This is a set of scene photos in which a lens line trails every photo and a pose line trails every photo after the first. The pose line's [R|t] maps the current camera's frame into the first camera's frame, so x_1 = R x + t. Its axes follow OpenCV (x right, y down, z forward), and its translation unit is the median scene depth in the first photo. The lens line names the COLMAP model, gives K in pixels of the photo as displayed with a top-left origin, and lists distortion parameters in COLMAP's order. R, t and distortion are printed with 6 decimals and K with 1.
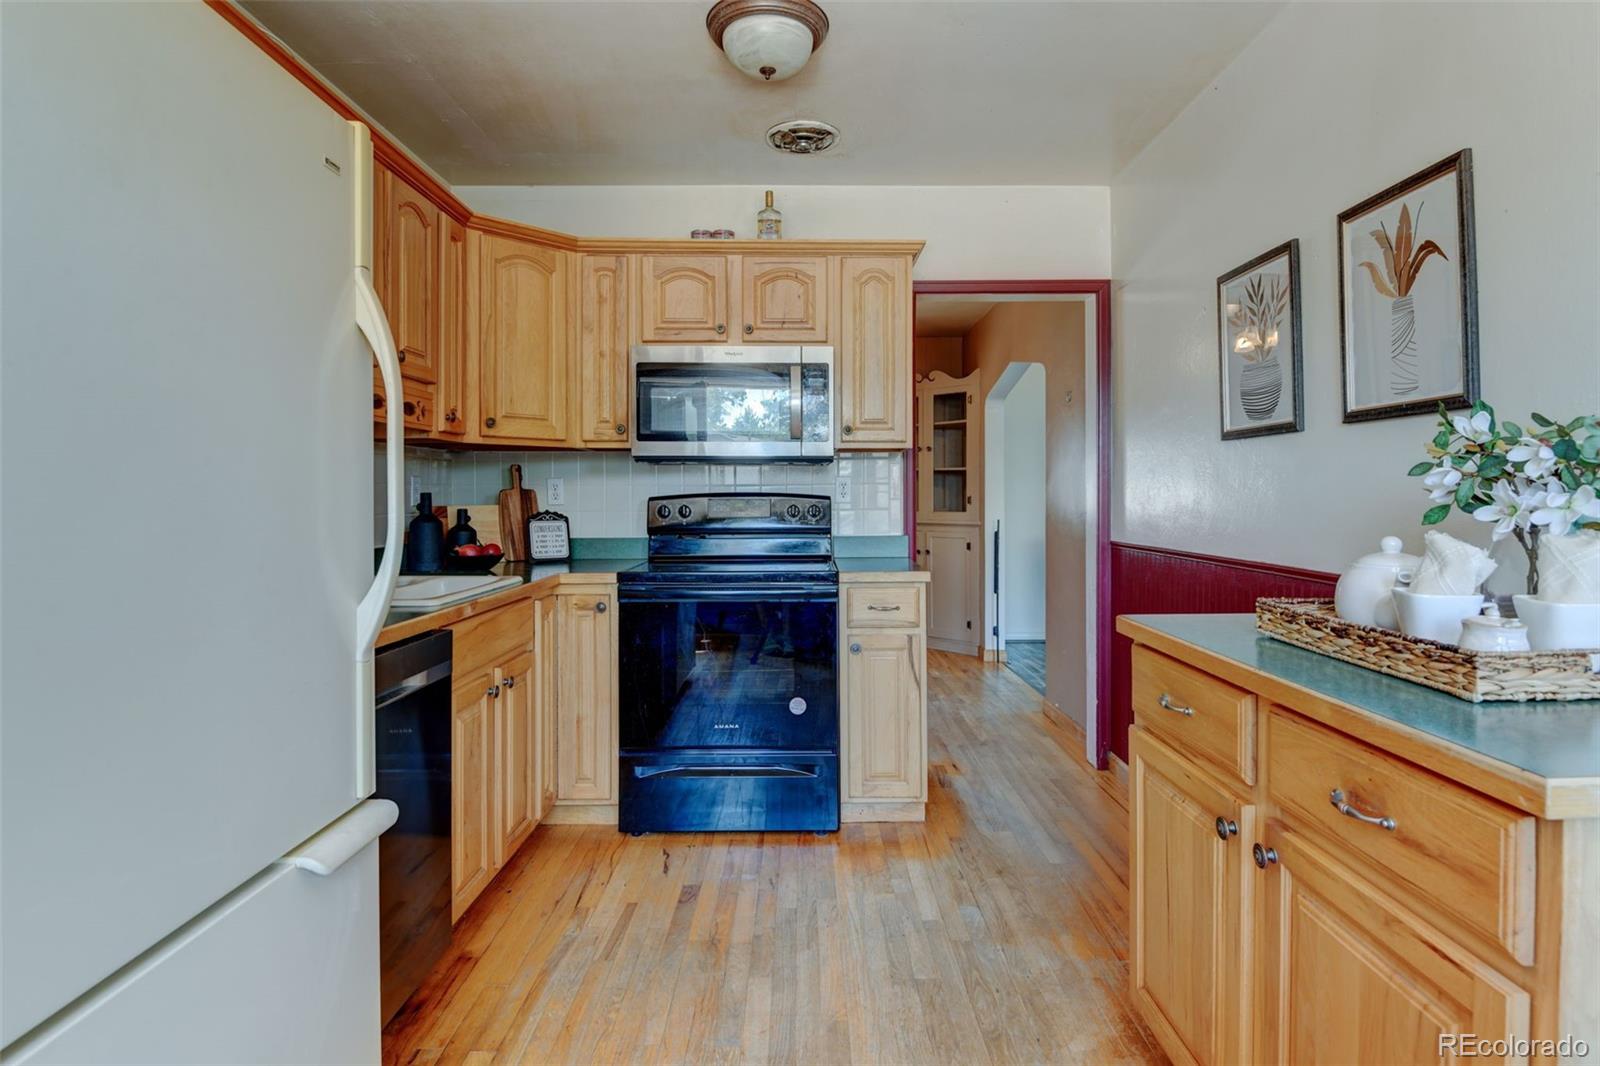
lens RADIAL K [[859.7, 0, 781.8], [0, 859.7, 502.2], [0, 0, 1]] dist [0.003065, -0.002084]
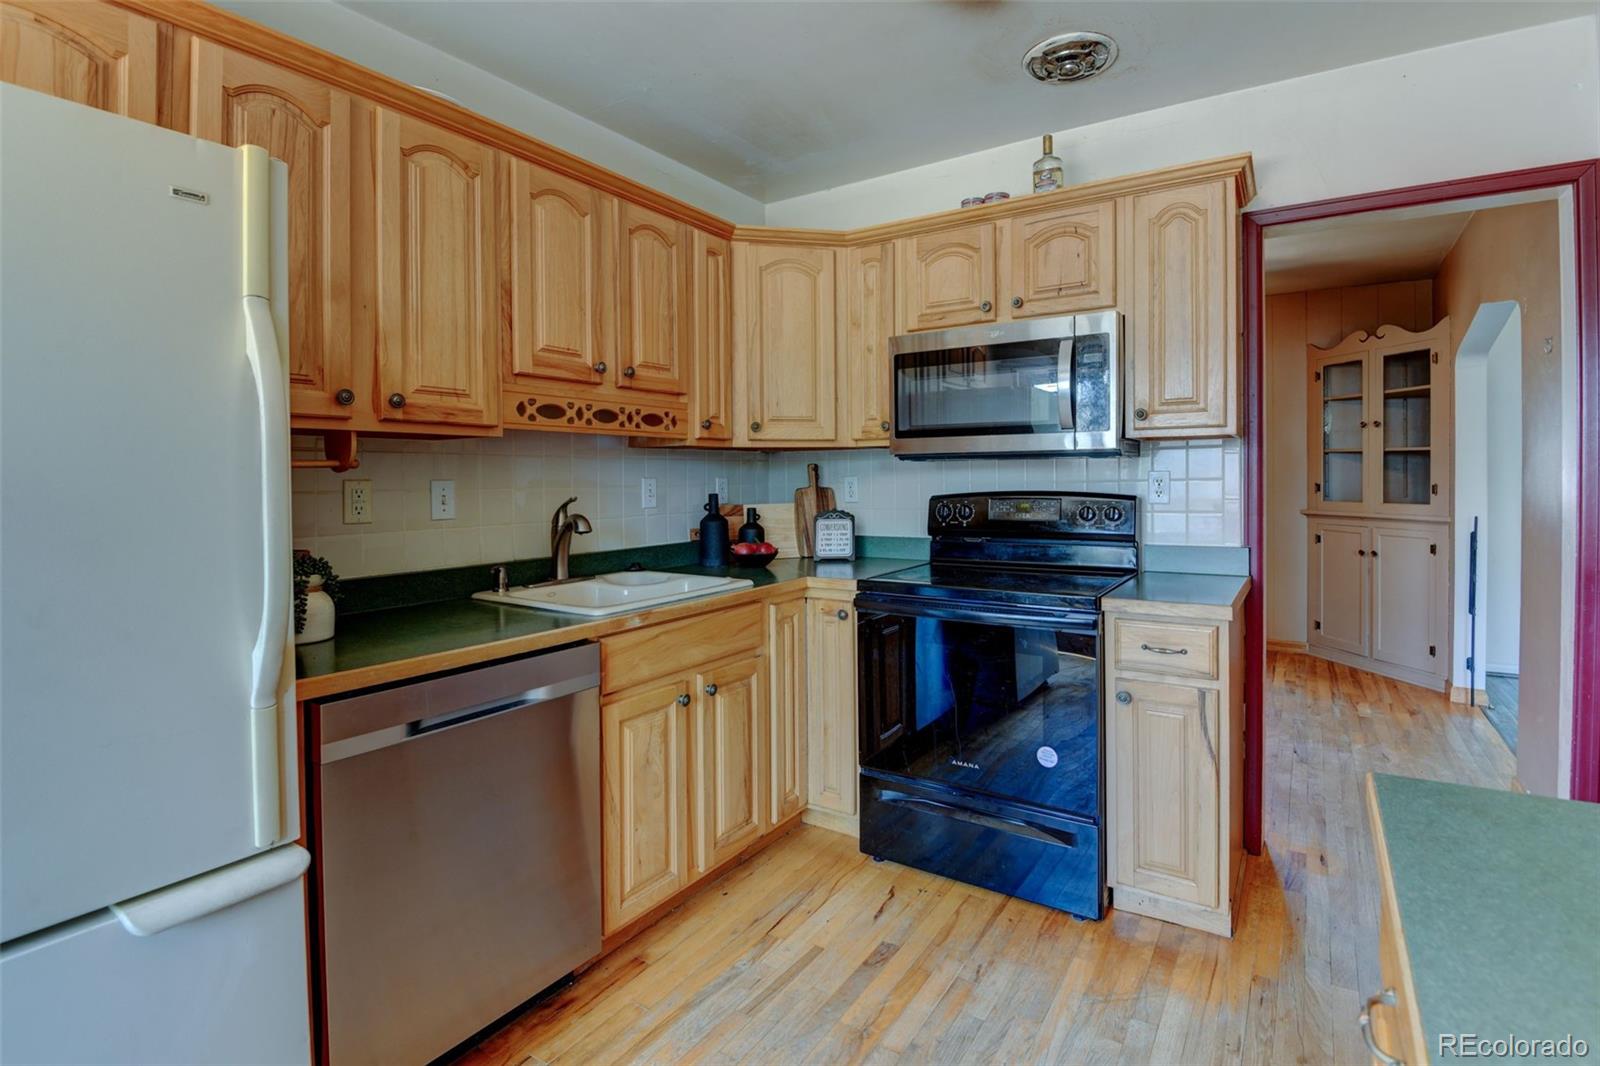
lens RADIAL K [[755.6, 0, 821.7], [0, 755.6, 492.5], [0, 0, 1]] dist [-0.007118, -0.011203]
pose [[0.846378, 0.002588, -0.532576, 0.198866], [0.007324, 0.999837, 0.016497, -0.025905], [0.532532, -0.017864, 0.846221, 0.255730]]
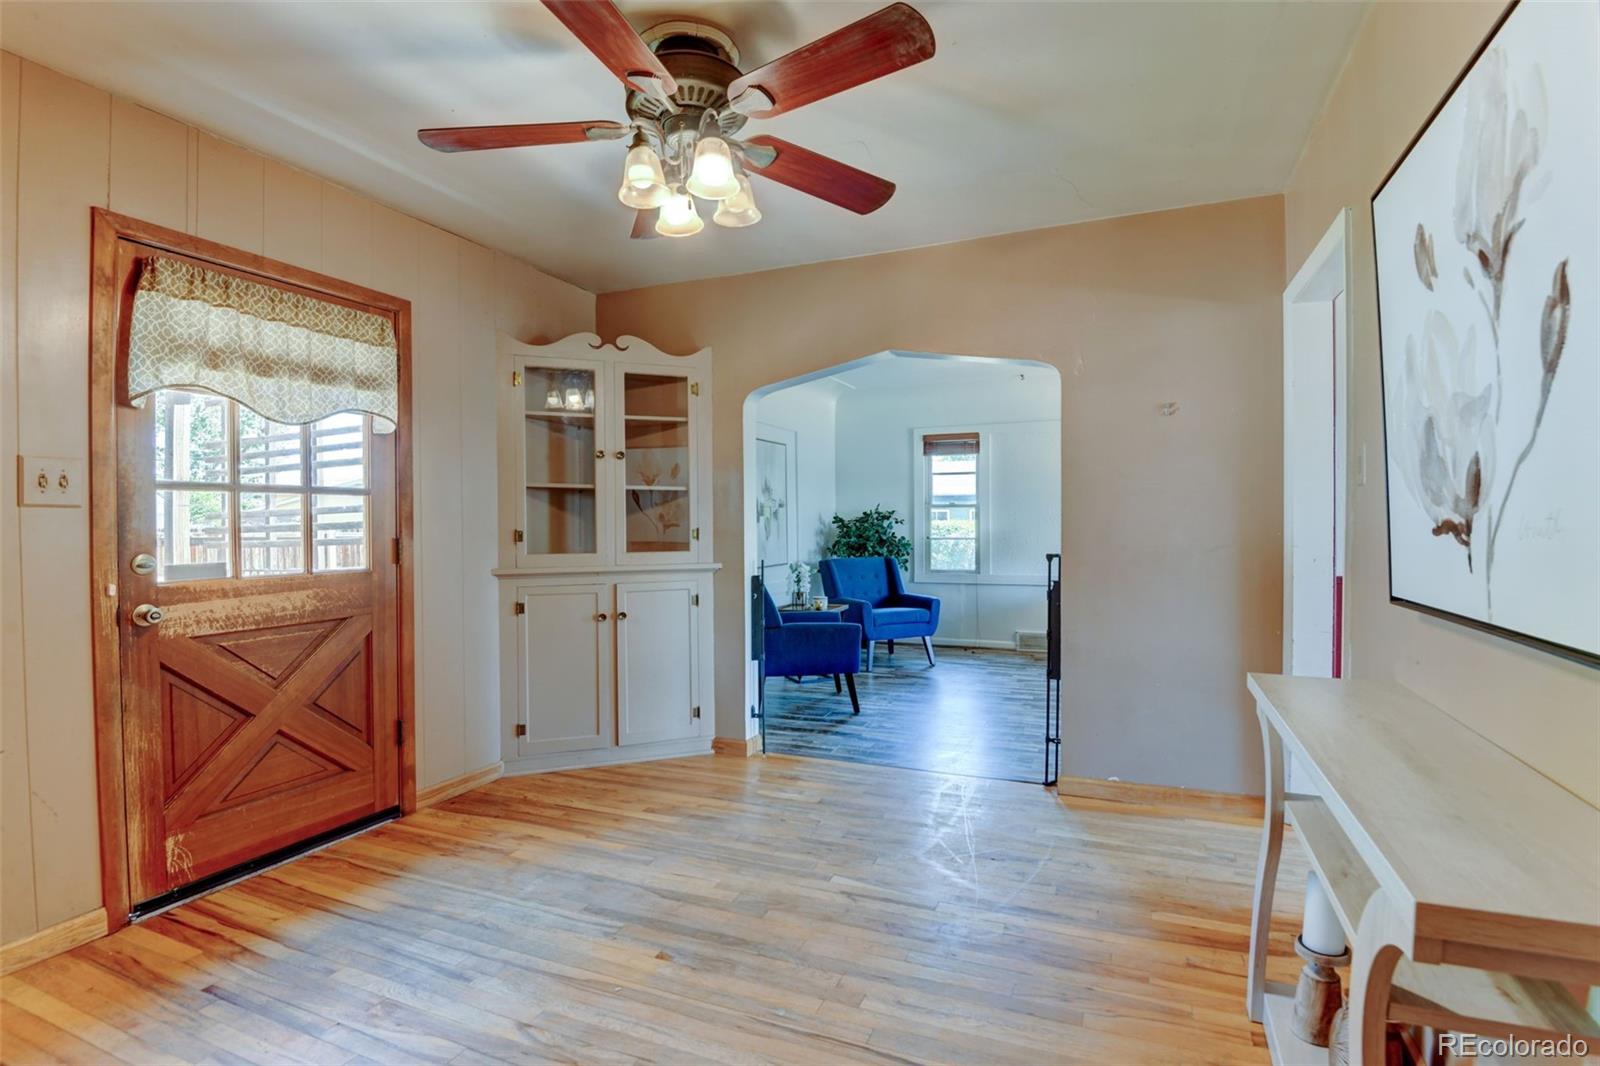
lens RADIAL K [[755.6, 0, 792.3], [0, 755.6, 537.1], [0, 0, 1]] dist [-0.007118, -0.011203]
pose [[0.398832, -0.022035, 0.916759, -0.552528], [0.010282, 0.999756, 0.019557, -0.019469], [-0.916967, 0.001627, 0.398961, 1.228178]]
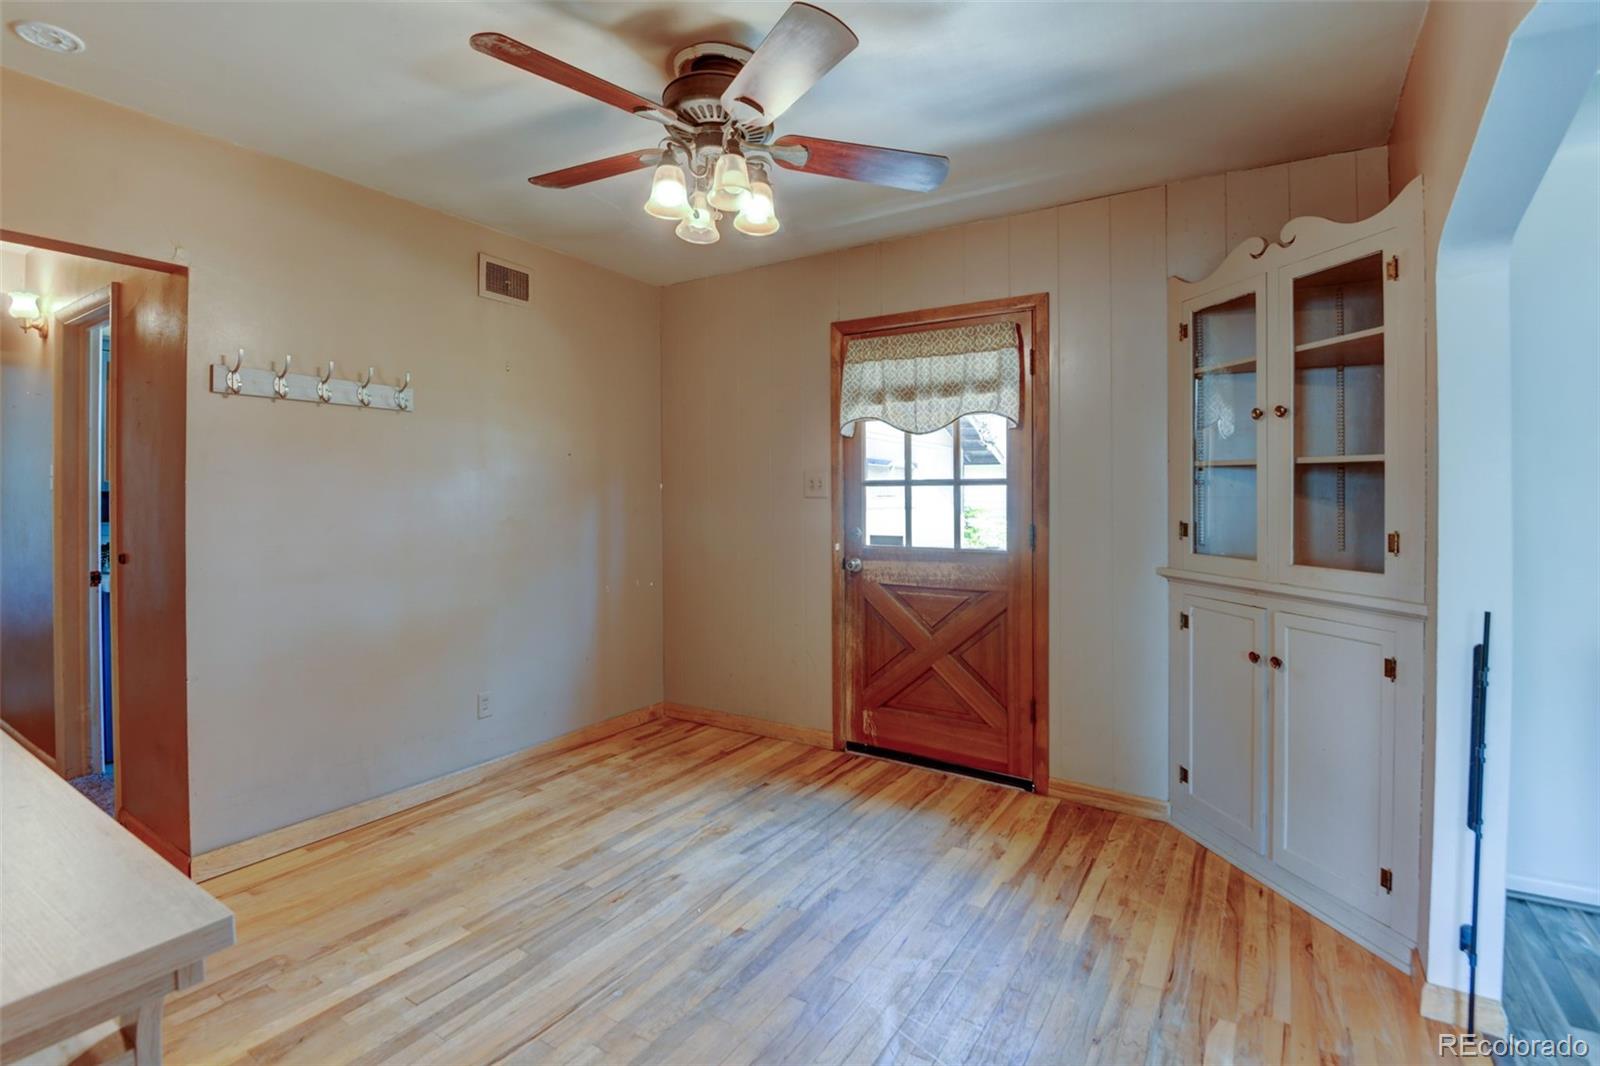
lens RADIAL K [[755.6, 0, 758.0], [0, 755.6, 499.9], [0, 0, 1]] dist [-0.007118, -0.011203]
pose [[0.829132, 0.002503, -0.559047, 0.308387], [-0.002281, 0.999997, 0.001095, -0.036361], [0.559048, 0.000367, 0.829135, 1.050263]]
